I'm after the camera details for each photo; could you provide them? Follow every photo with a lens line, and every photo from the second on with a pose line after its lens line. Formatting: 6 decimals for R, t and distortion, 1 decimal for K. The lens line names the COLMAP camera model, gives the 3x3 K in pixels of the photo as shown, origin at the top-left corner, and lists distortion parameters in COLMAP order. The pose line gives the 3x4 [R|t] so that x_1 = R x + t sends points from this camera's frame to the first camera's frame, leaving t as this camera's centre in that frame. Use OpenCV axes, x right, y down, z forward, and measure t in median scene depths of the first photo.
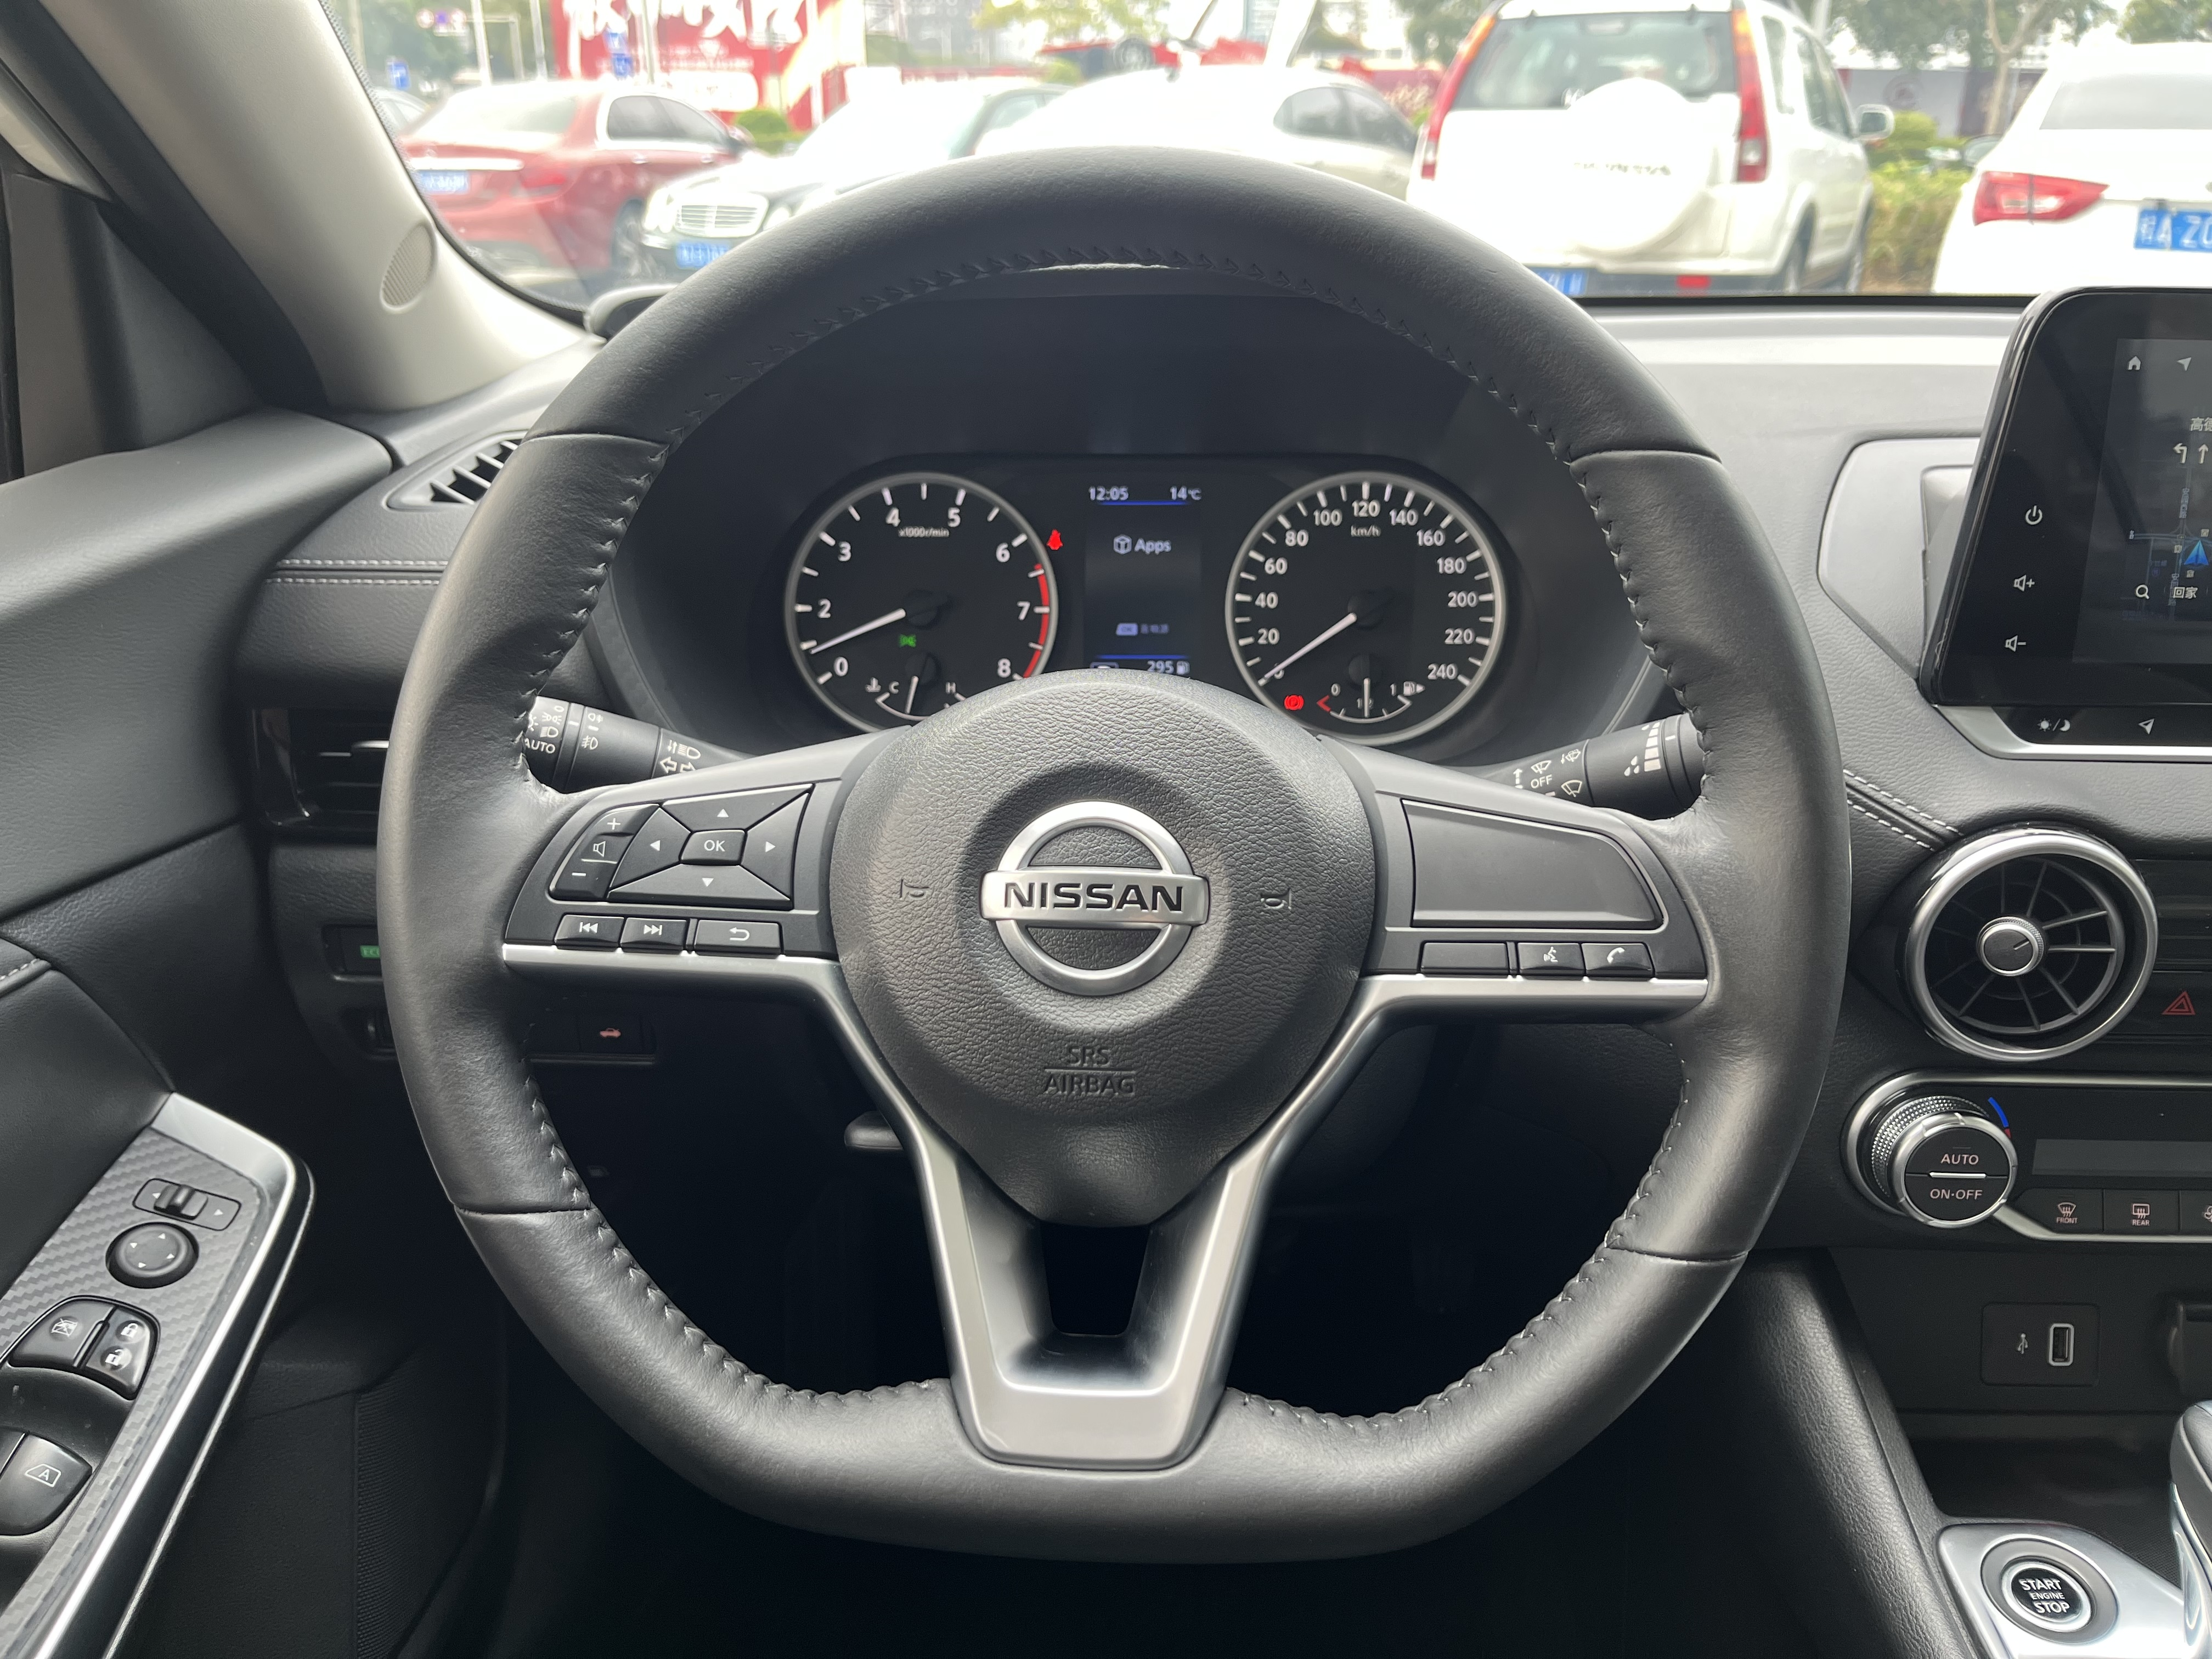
lens RADIAL K [[1679.9, 0, 1120.0], [0, 1679.9, 850.4], [0, 0, 1]] dist [0.054083, -0.079213]
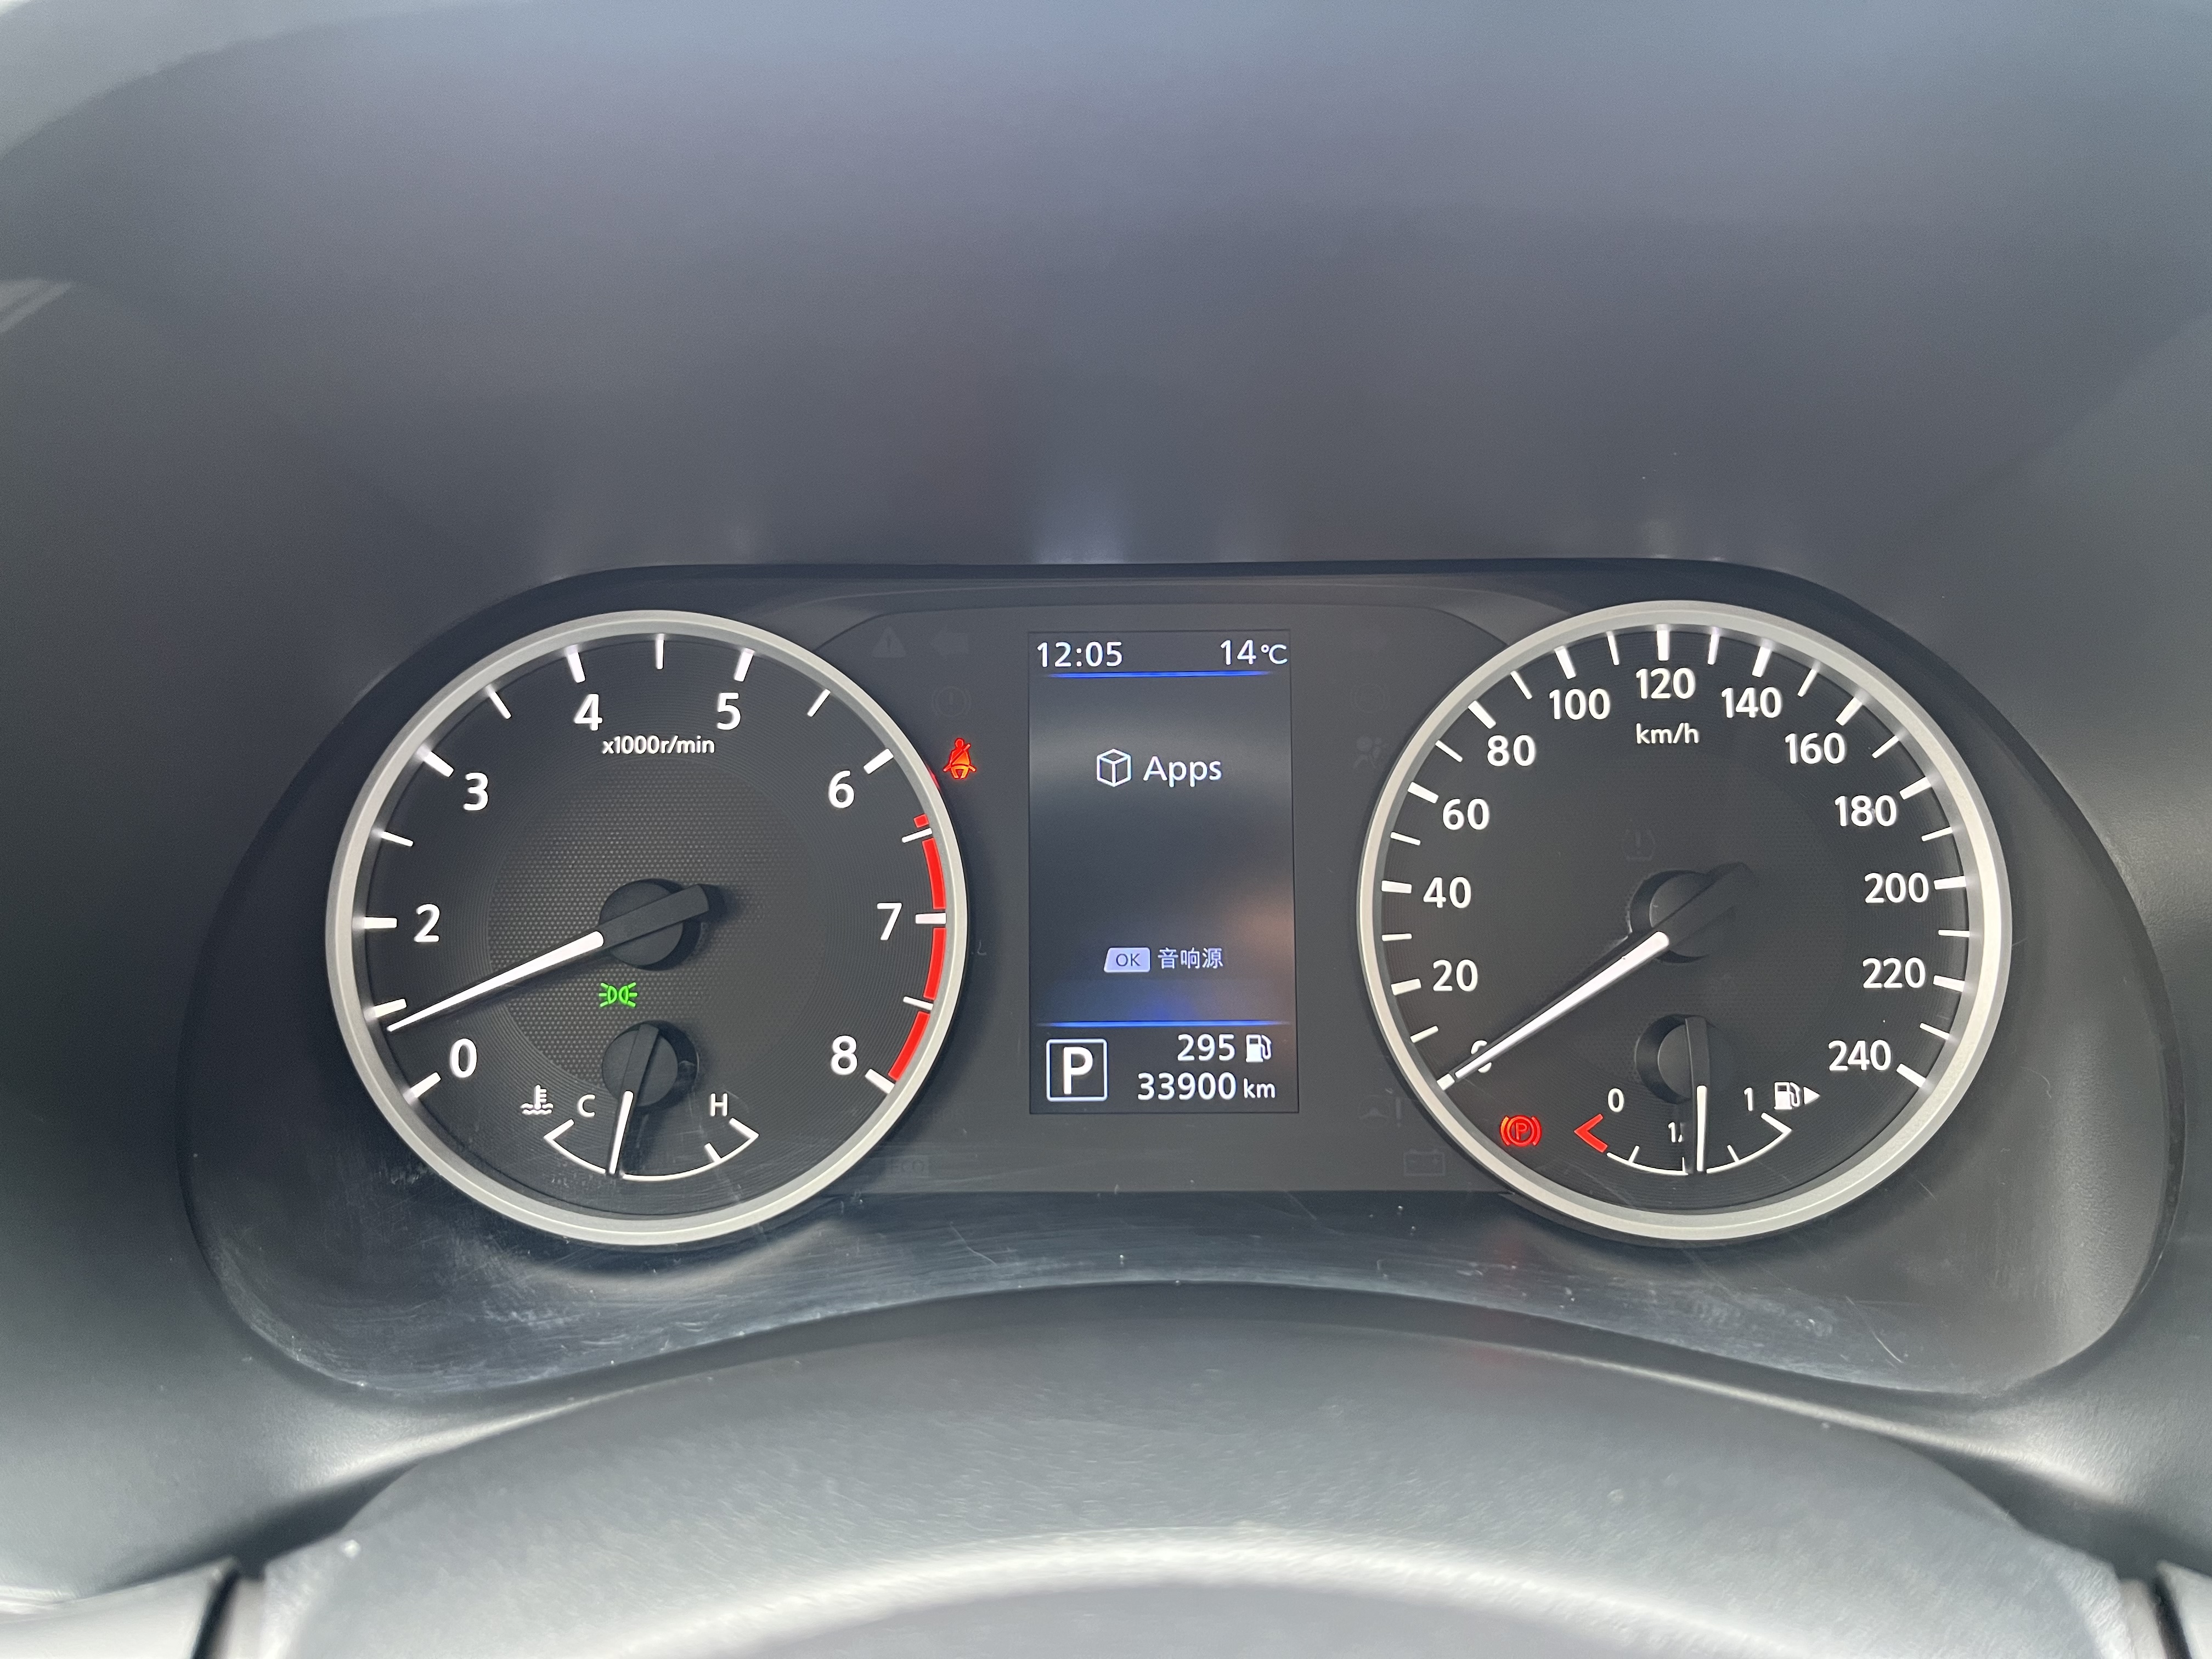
lens RADIAL K [[1679.9, 0, 1104.5], [0, 1679.9, 838.3], [0, 0, 1]] dist [0.054083, -0.079213]
pose [[0.999131, -0.013601, 0.039399, -0.018871], [0.016220, 0.997626, -0.066930, -0.135143], [-0.038396, 0.067511, 0.996979, 0.567470]]
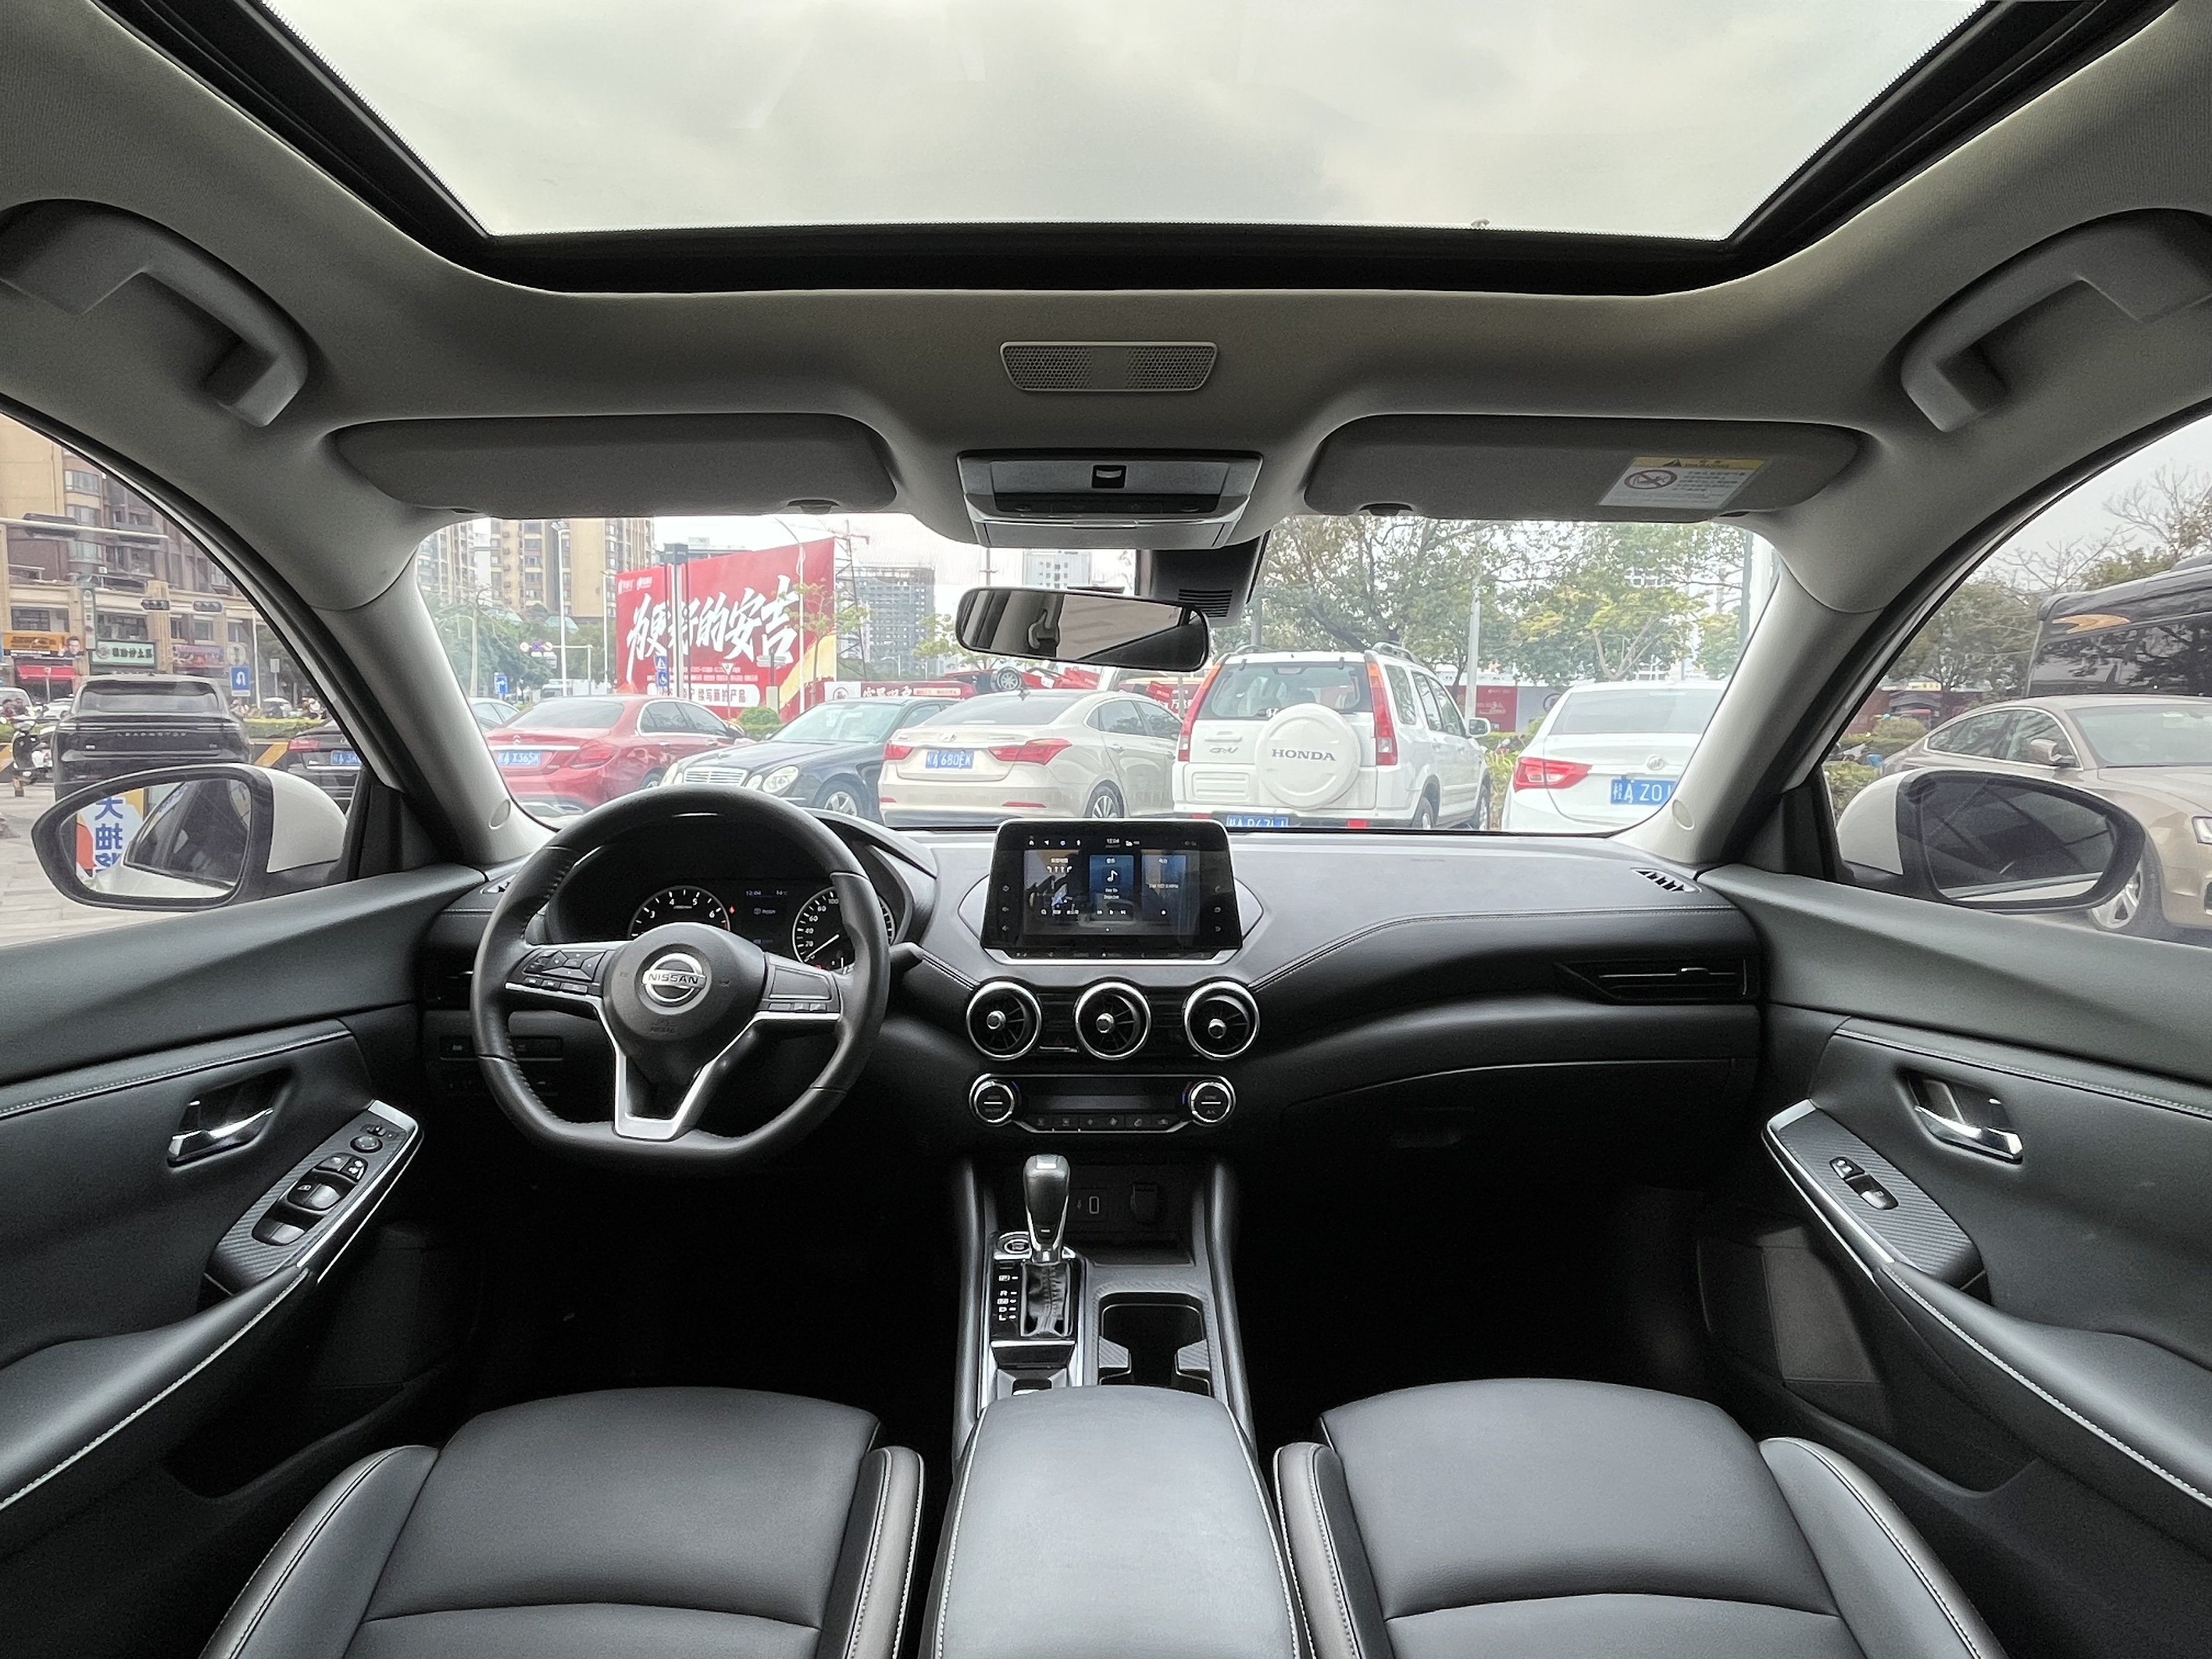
lens RADIAL K [[1318.7, 0, 1087.8], [0, 1318.7, 831.3], [0, 0, 1]] dist [0.001523, -0.003891]
pose [[0.998864, 0.001170, 0.047641, 0.430279], [0.013846, 0.949449, -0.313615, 0.366311], [-0.045600, 0.313919, 0.948354, -1.064701]]
